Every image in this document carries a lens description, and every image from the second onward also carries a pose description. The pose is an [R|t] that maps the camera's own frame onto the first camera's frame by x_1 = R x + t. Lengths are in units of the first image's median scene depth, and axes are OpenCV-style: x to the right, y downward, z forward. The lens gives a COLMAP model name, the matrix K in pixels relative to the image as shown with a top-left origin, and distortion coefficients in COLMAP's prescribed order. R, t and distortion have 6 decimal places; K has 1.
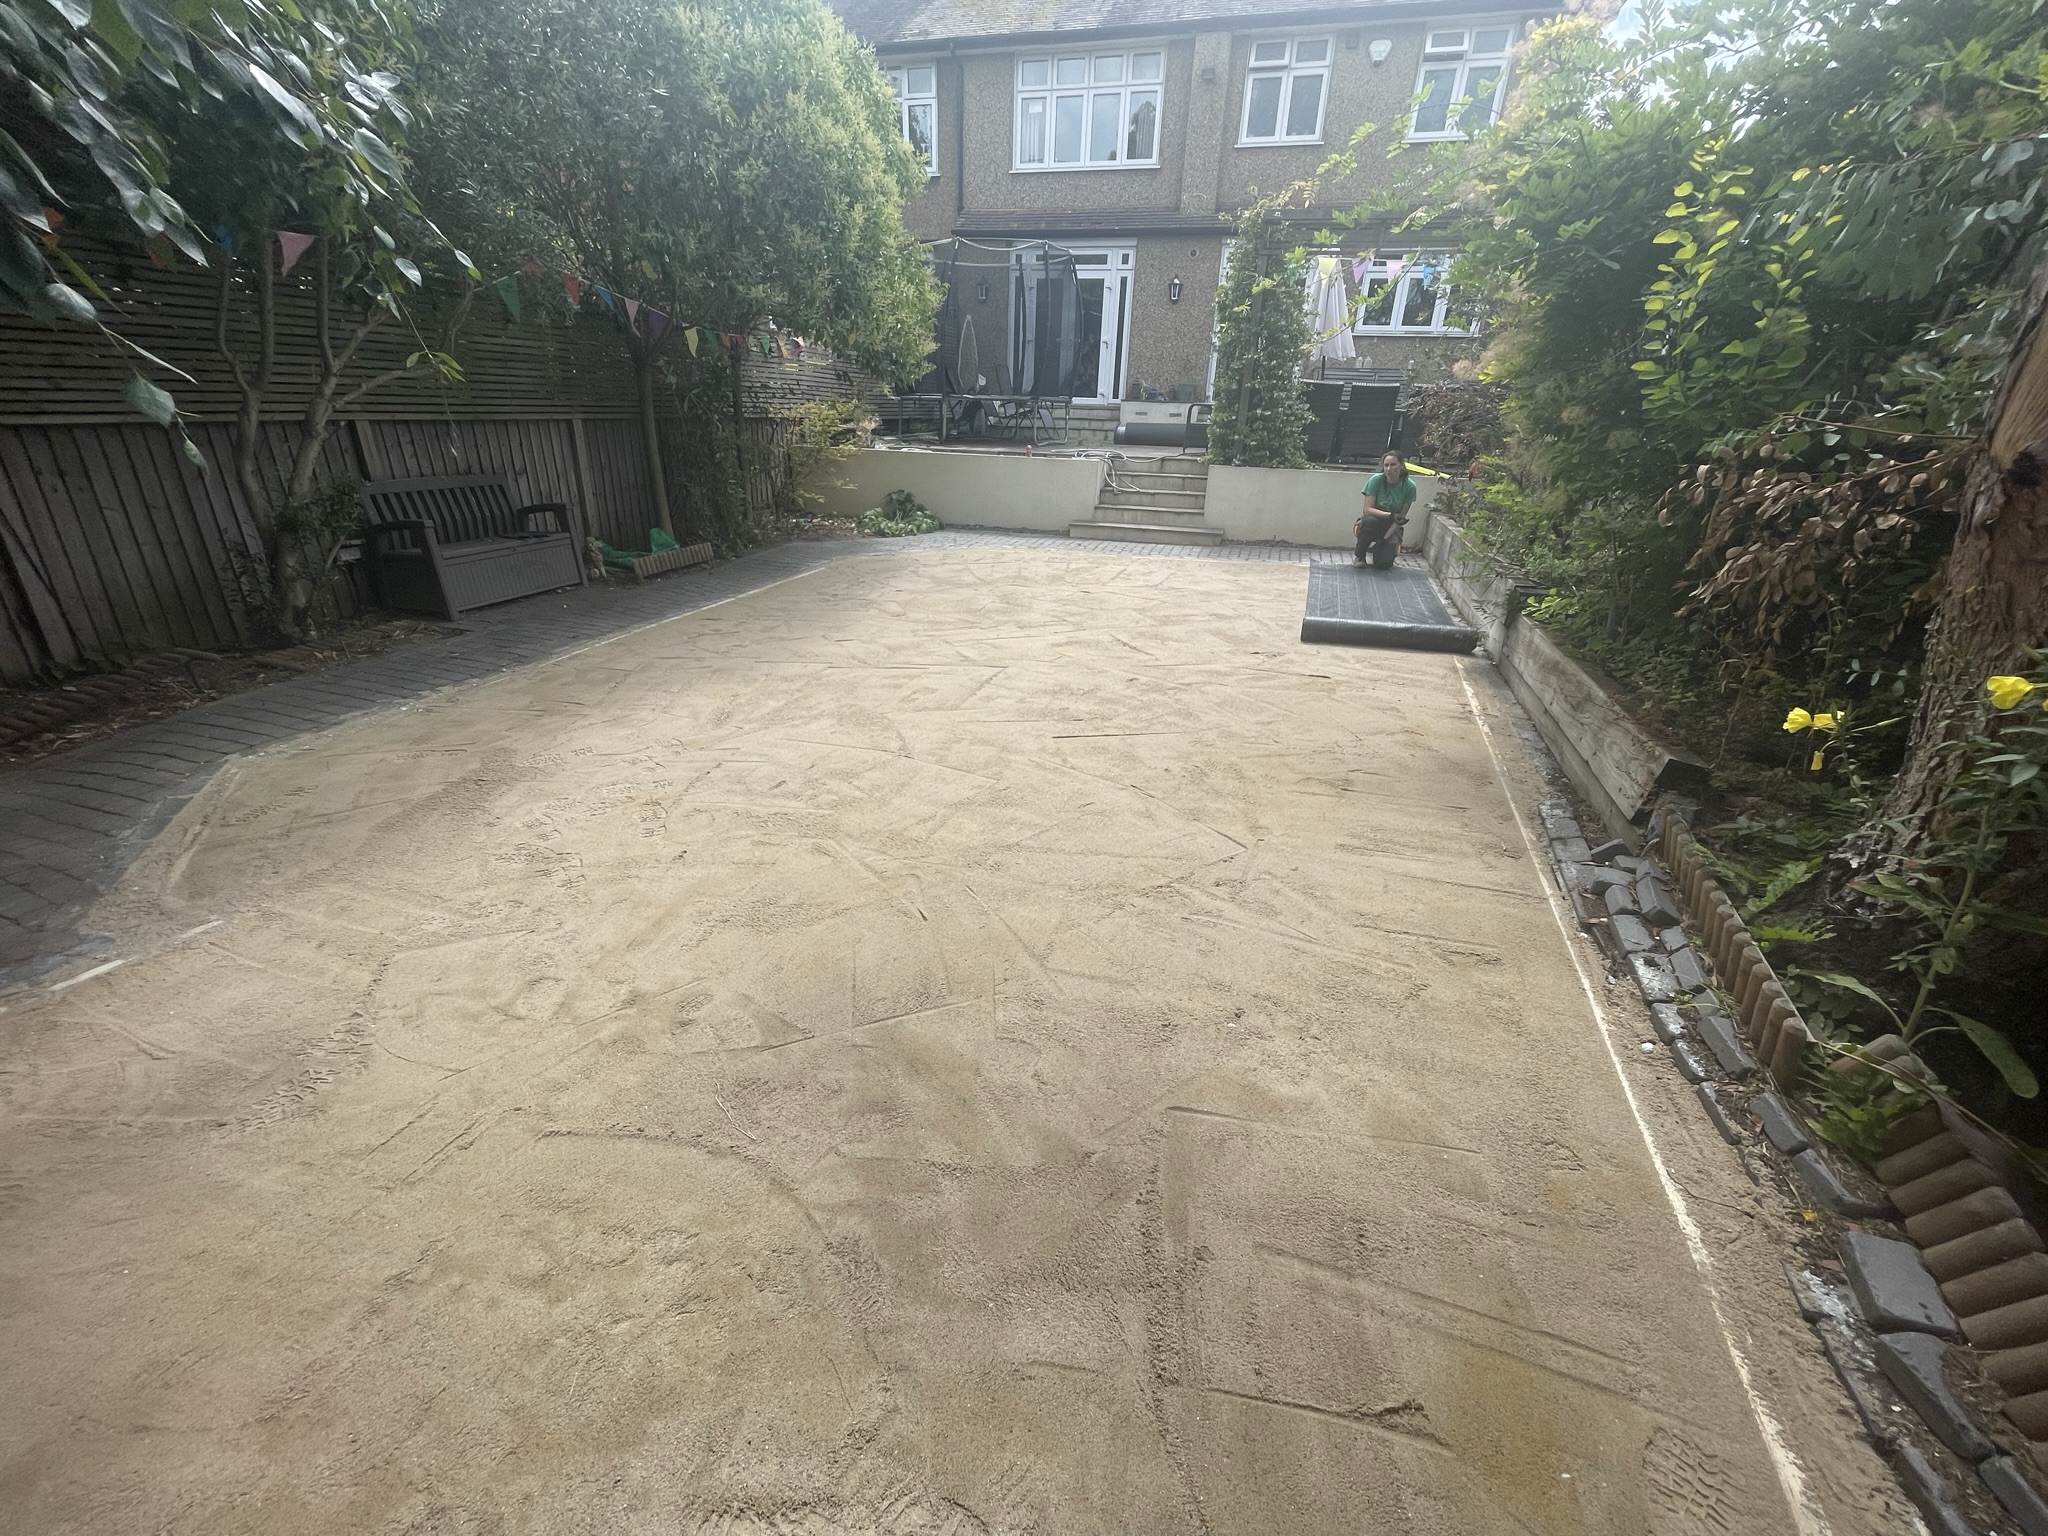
lens RADIAL K [[837.4, 0, 1028.4], [0, 837.4, 766.7], [0, 0, 1]] dist [0.002690, -0.001827]
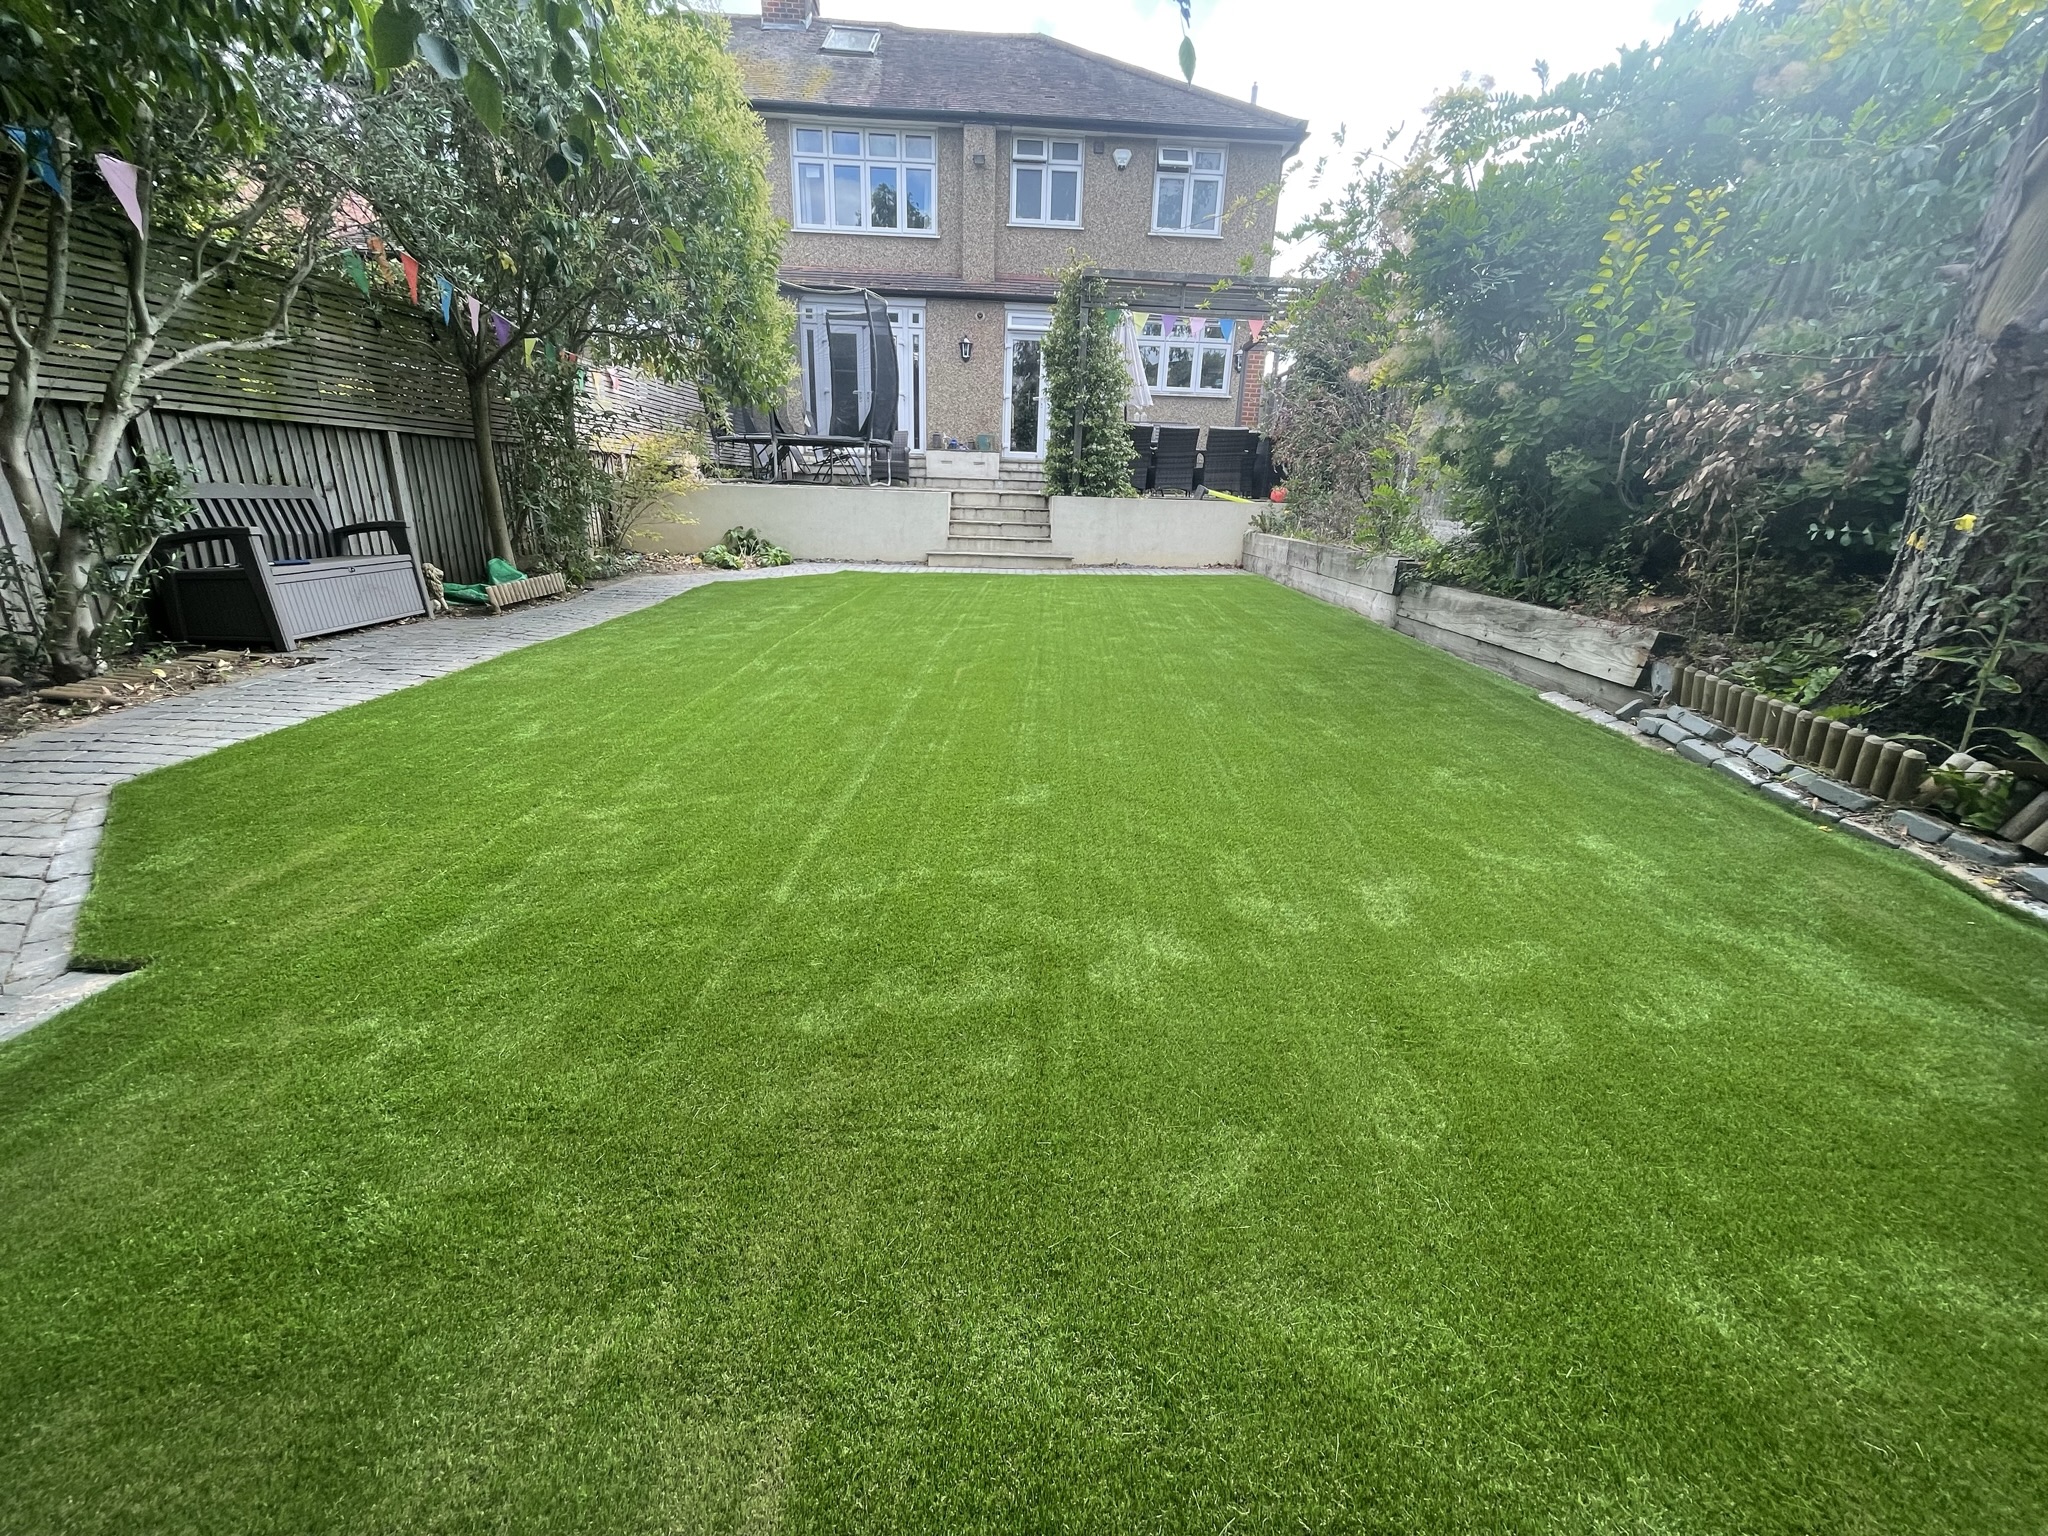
lens RADIAL K [[837.4, 0, 1035.9], [0, 837.4, 760.3], [0, 0, 1]] dist [0.002690, -0.001827]
pose [[0.949156, -0.098811, 0.298897, -0.196198], [0.124608, 0.989841, -0.068472, 0.055716], [-0.289095, 0.102235, 0.951826, 0.028960]]
